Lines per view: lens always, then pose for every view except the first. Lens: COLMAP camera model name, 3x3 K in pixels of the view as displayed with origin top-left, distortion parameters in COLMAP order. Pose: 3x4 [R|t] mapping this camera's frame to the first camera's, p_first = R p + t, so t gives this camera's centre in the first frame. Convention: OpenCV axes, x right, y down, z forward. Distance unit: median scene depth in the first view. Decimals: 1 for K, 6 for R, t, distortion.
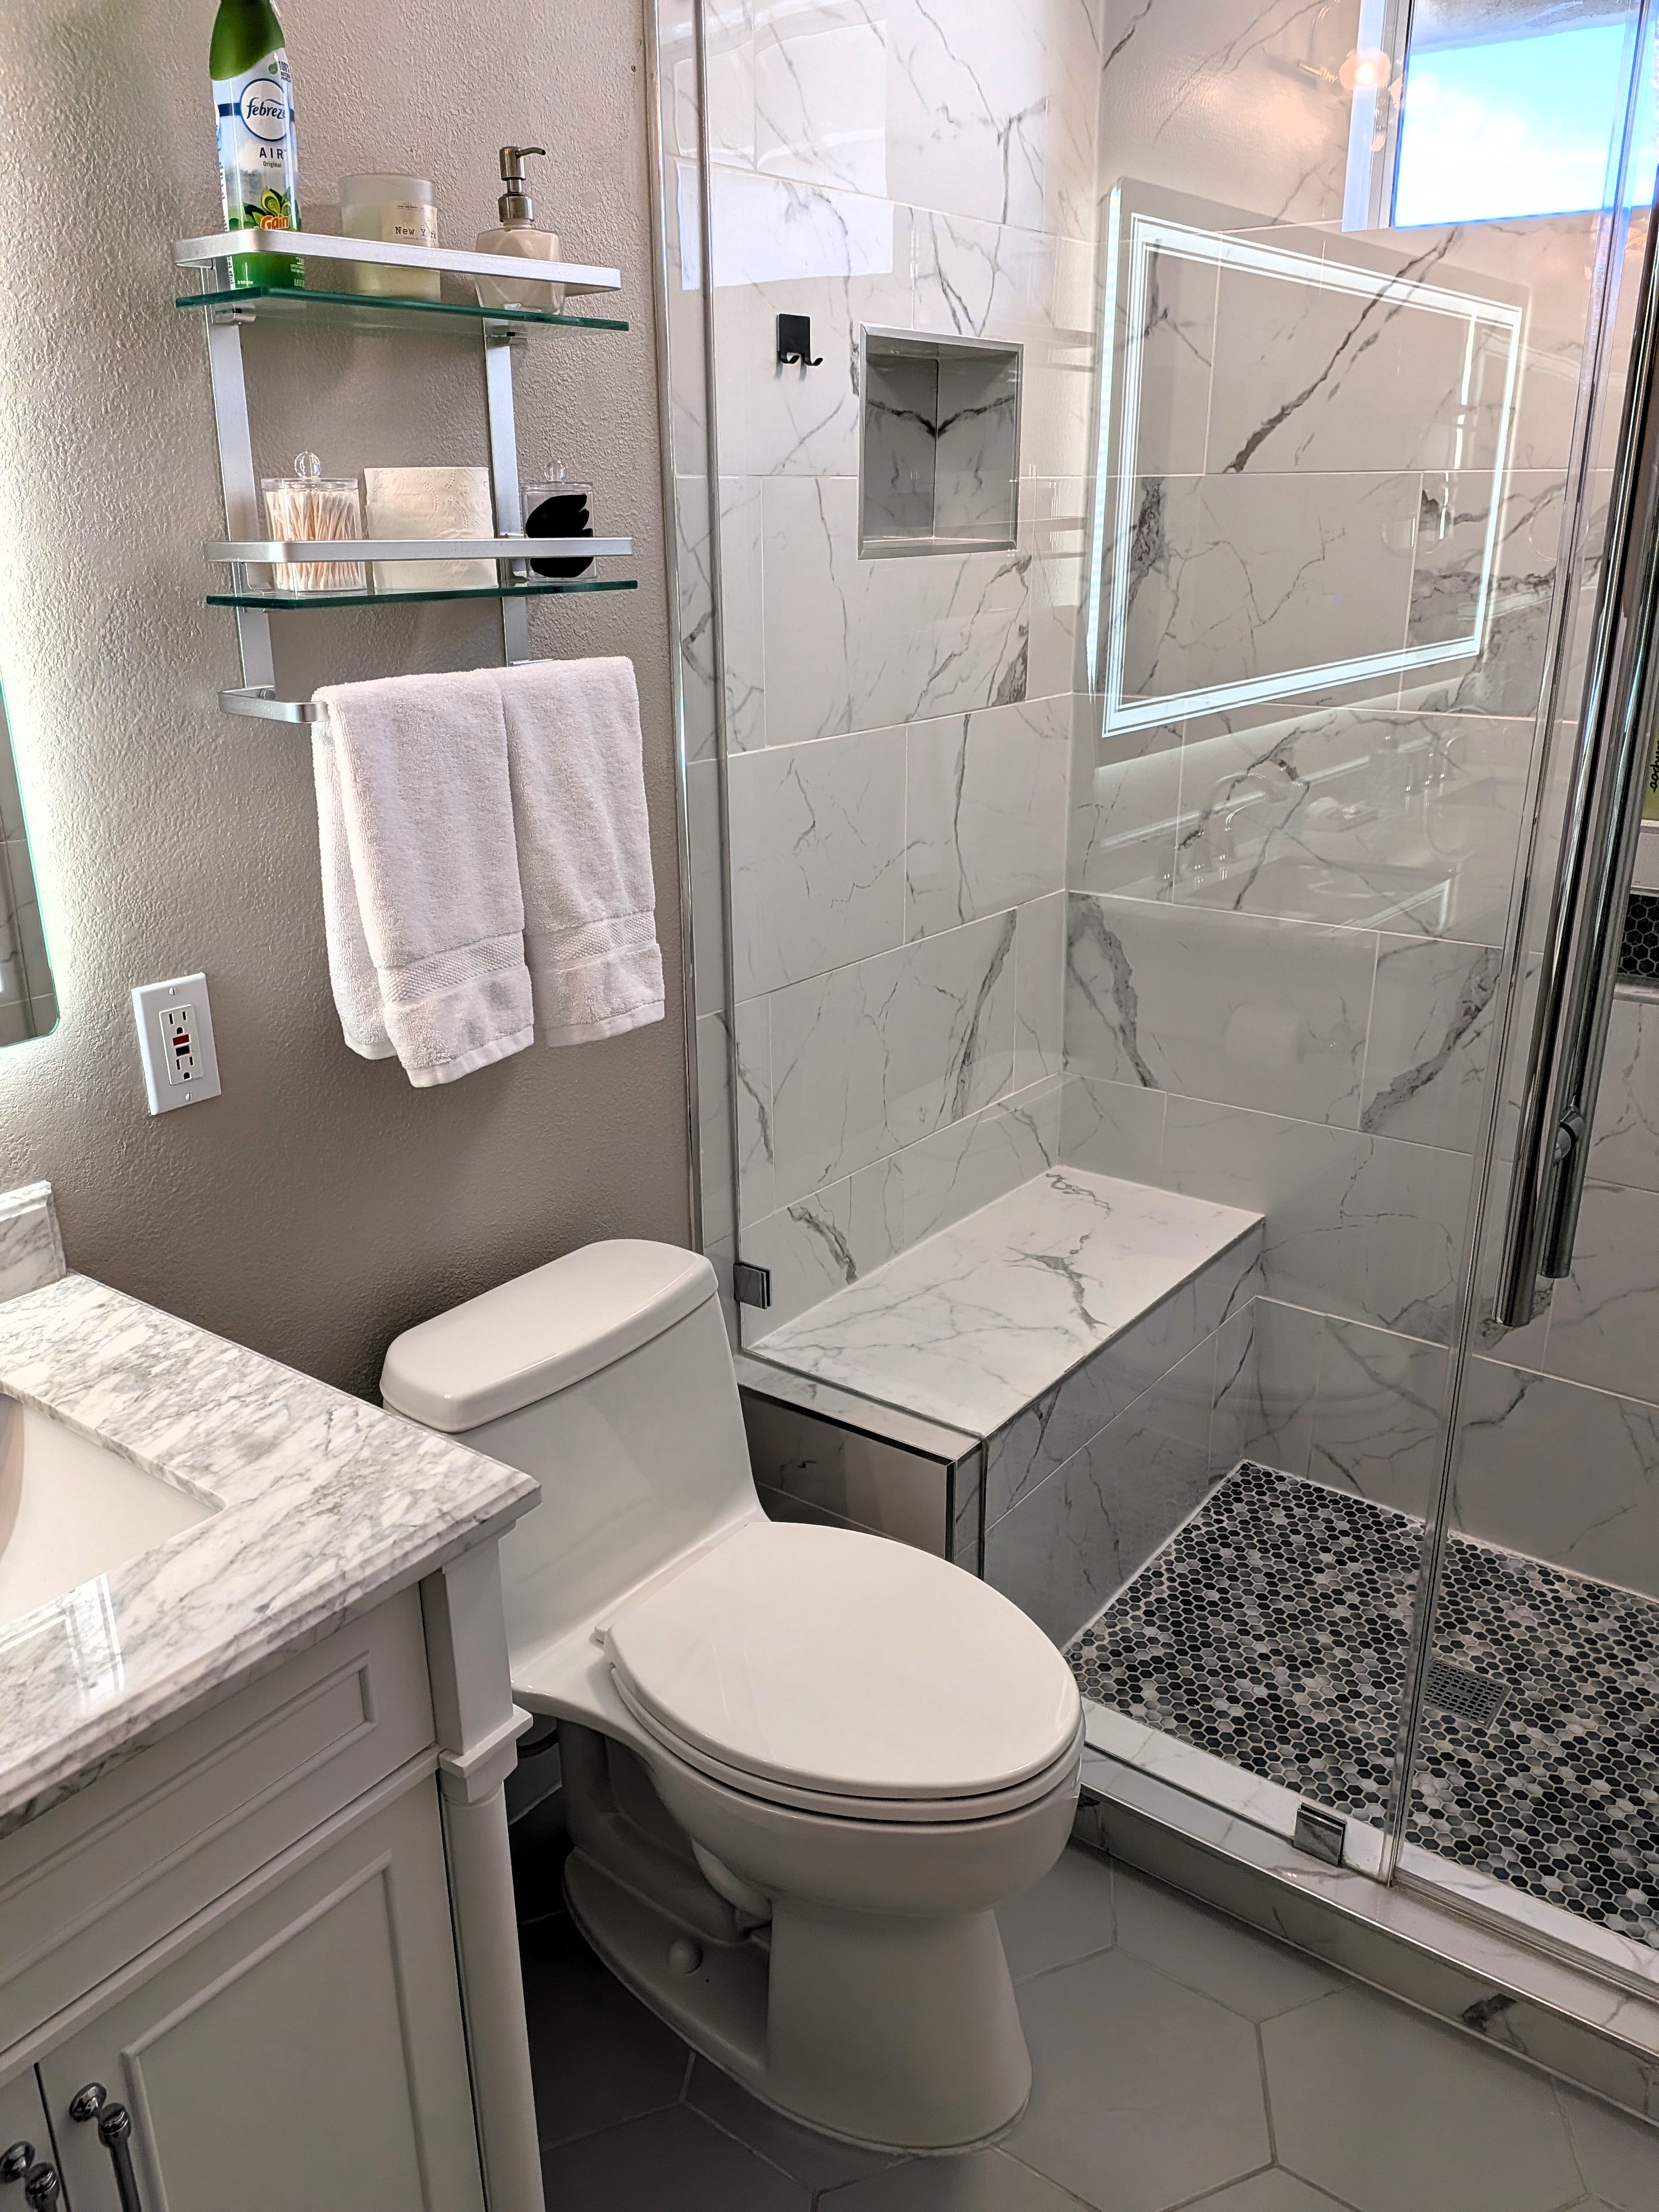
lens RADIAL K [[1694.7, 0, 792.3], [0, 1694.7, 1117.4], [0, 0, 1]] dist [0.068599, -0.112930]
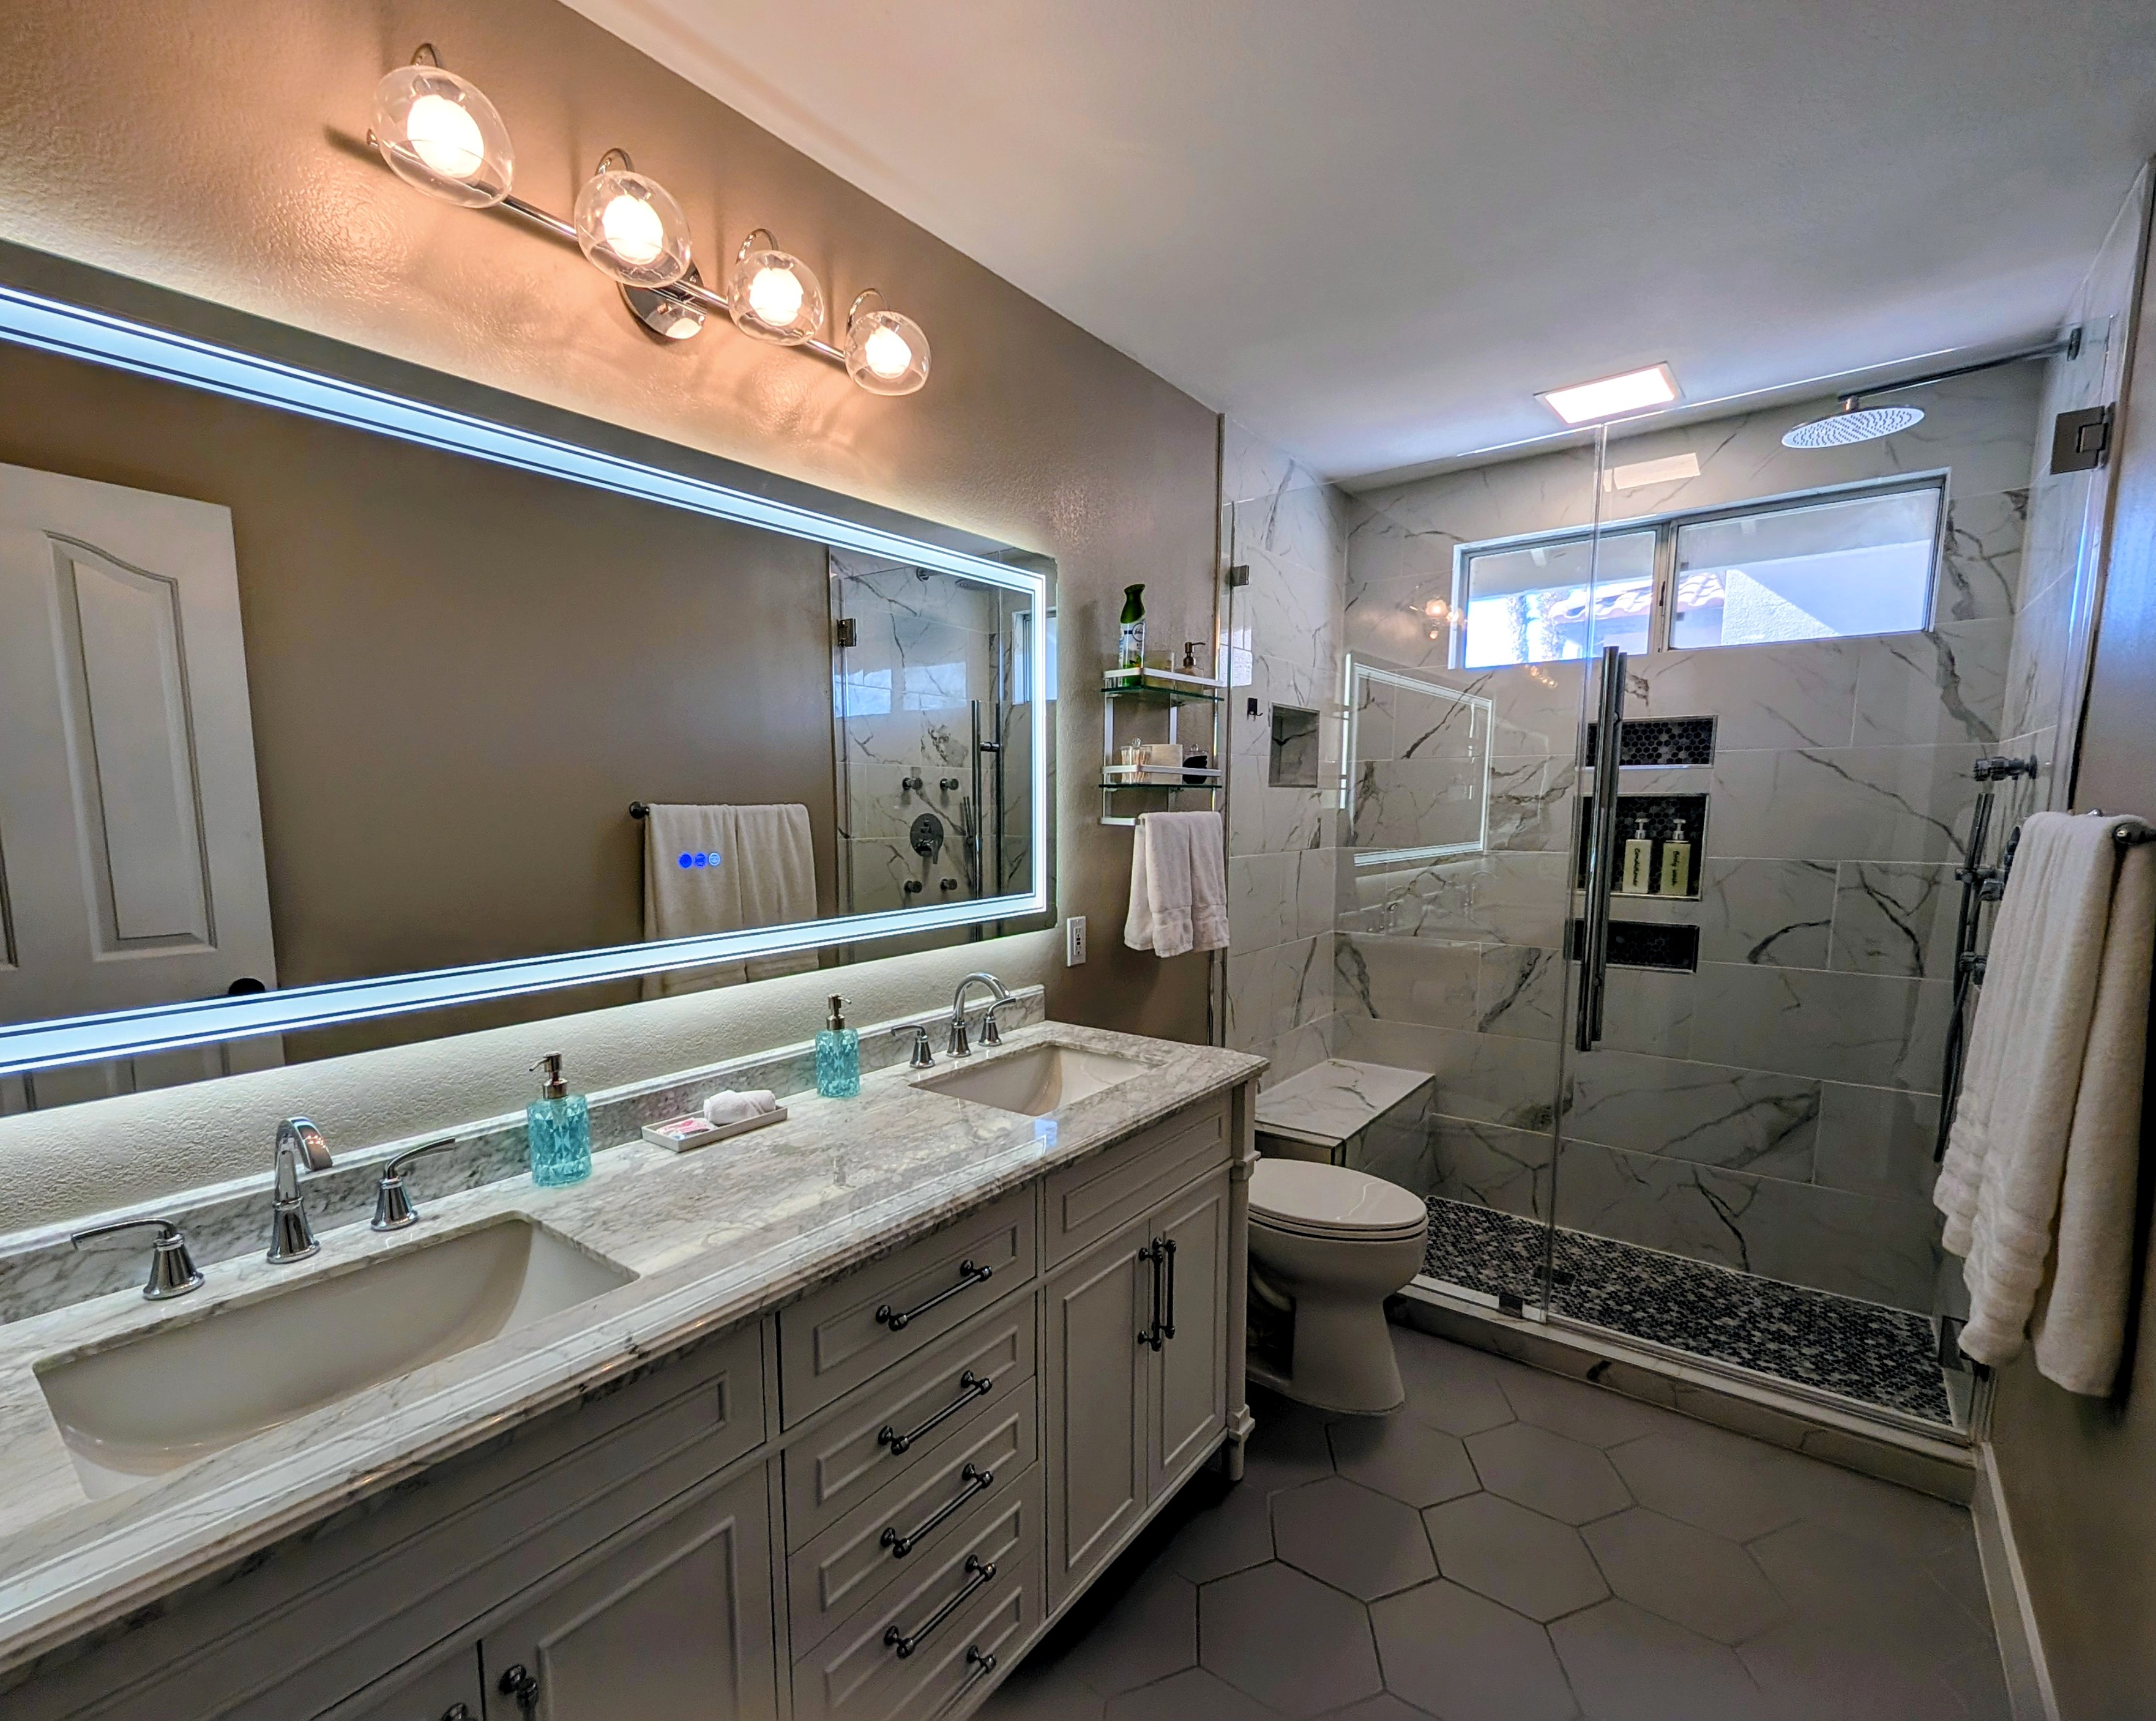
lens RADIAL K [[895.1, 0, 1073.5], [0, 895.1, 906.6], [0, 0, 1]] dist [0.000731, 0.000210]
pose [[0.999441, 0.005417, -0.032987, -0.241982], [-0.012538, 0.975494, -0.219669, 0.165820], [0.030988, 0.219959, 0.975017, -0.311571]]
